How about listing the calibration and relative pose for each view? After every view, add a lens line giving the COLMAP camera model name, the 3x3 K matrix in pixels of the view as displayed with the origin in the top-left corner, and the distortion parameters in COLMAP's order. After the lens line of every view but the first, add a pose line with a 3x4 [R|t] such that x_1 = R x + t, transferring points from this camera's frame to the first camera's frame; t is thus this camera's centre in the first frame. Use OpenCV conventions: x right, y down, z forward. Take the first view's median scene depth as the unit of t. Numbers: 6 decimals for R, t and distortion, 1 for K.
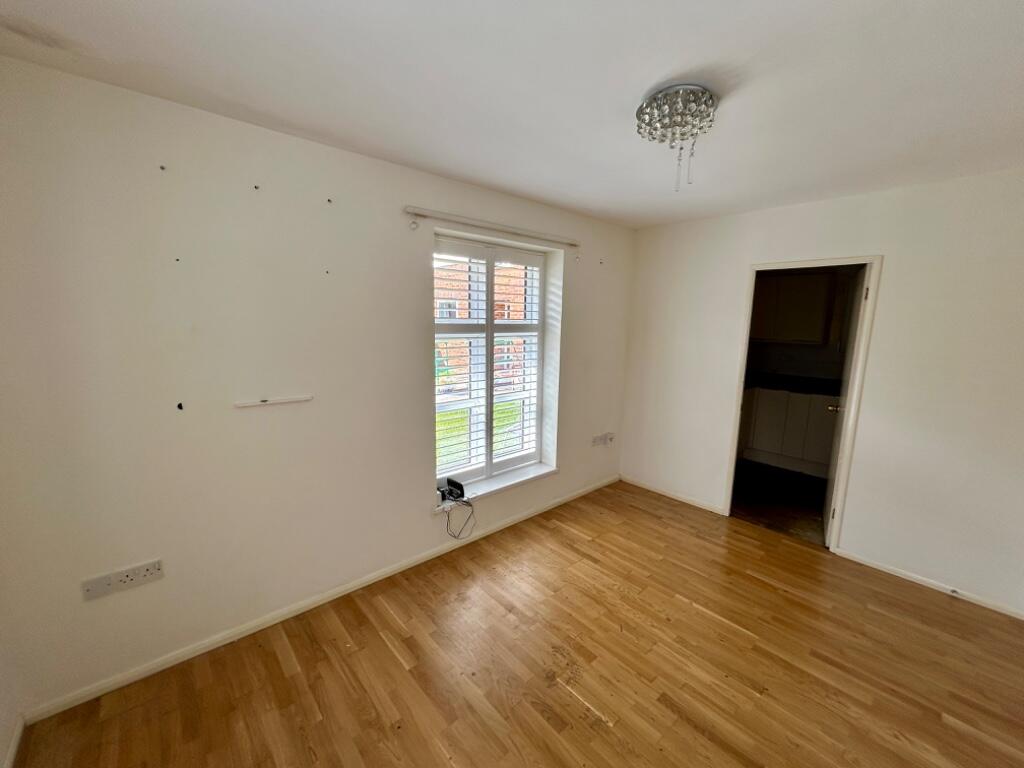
lens RADIAL K [[412.7, 0, 515.6], [0, 412.7, 385.0], [0, 0, 1]] dist [0.014336, 0.000462]
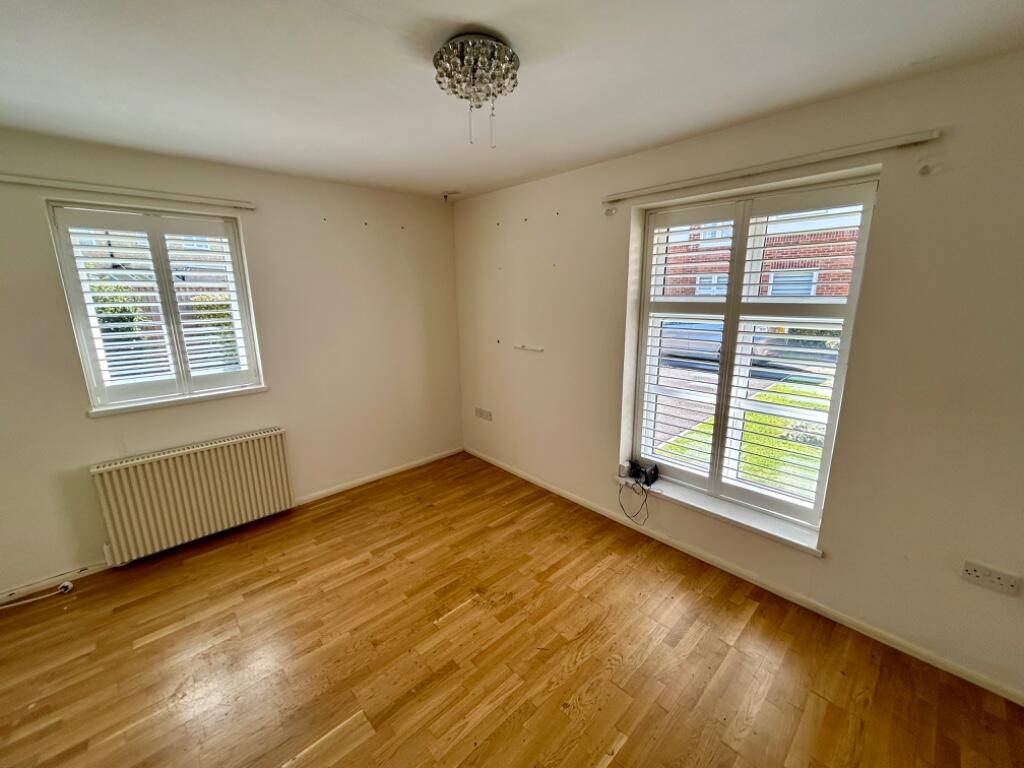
lens RADIAL K [[412.7, 0, 512.3], [0, 412.7, 384.1], [0, 0, 1]] dist [0.014336, 0.000462]
pose [[0.031956, 0.200771, -0.979117, 0.990491], [-0.155049, 0.968754, 0.193586, -0.120591], [0.987390, 0.145625, 0.062087, 0.787885]]
